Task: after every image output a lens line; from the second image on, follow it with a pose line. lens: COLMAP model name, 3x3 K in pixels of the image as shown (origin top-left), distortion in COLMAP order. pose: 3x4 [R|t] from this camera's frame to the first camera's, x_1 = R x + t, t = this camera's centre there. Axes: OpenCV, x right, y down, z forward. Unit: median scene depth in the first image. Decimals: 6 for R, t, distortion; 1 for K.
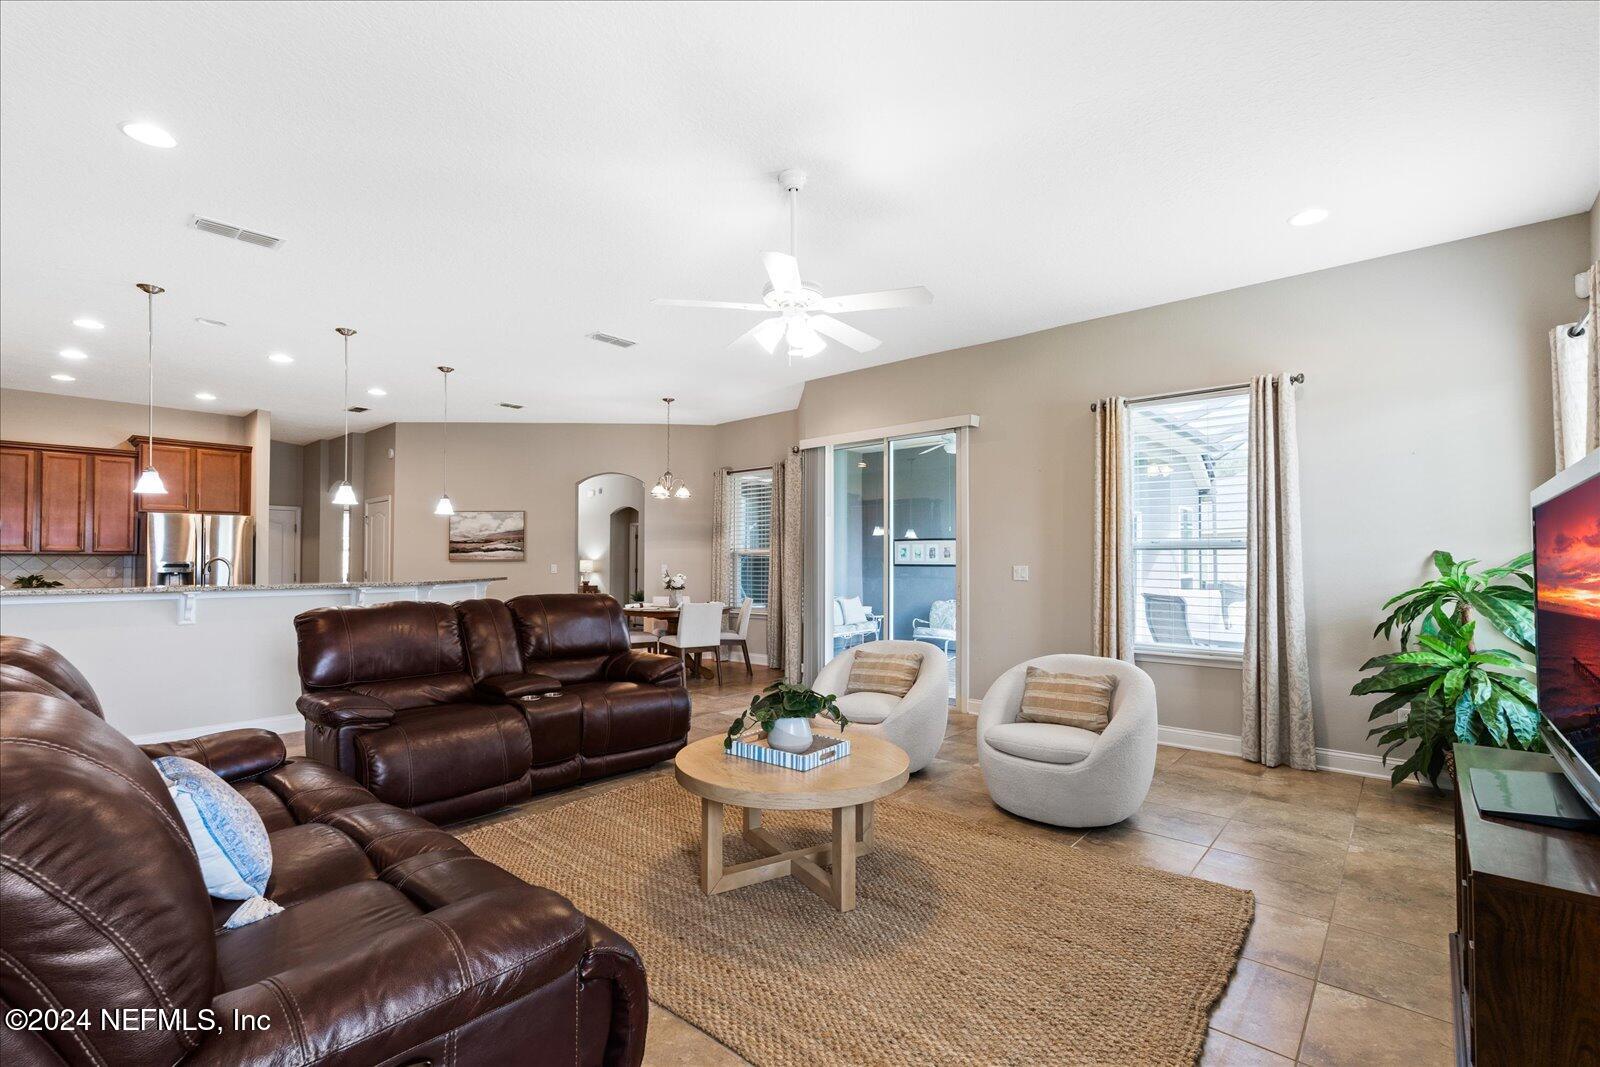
lens RADIAL K [[702.9, 0, 807.4], [0, 702.9, 538.8], [0, 0, 1]] dist [-0.001748, -0.000679]
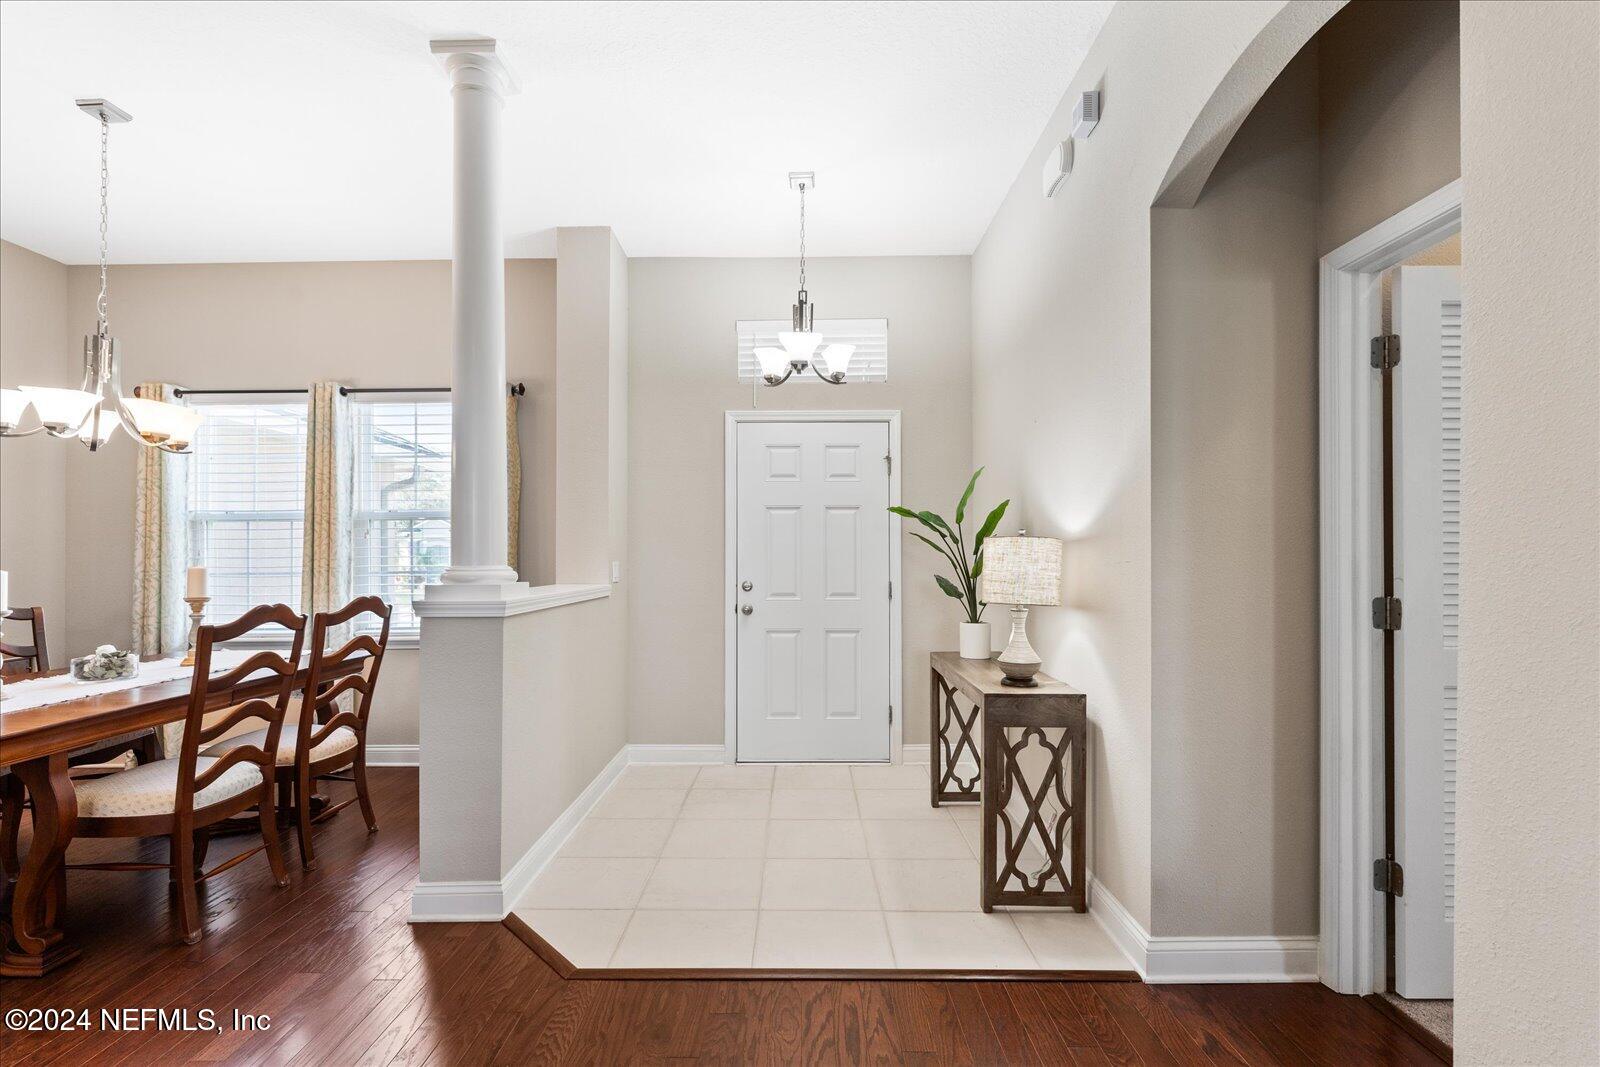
lens RADIAL K [[710.2, 0, 782.7], [0, 710.2, 550.4], [0, 0, 1]] dist [-0.004081, -0.000791]
pose [[0.645457, -0.005441, -0.763777, -0.218258], [0.027491, 0.999492, 0.016113, 0.028596], [0.763302, -0.031397, 0.645279, 0.841351]]
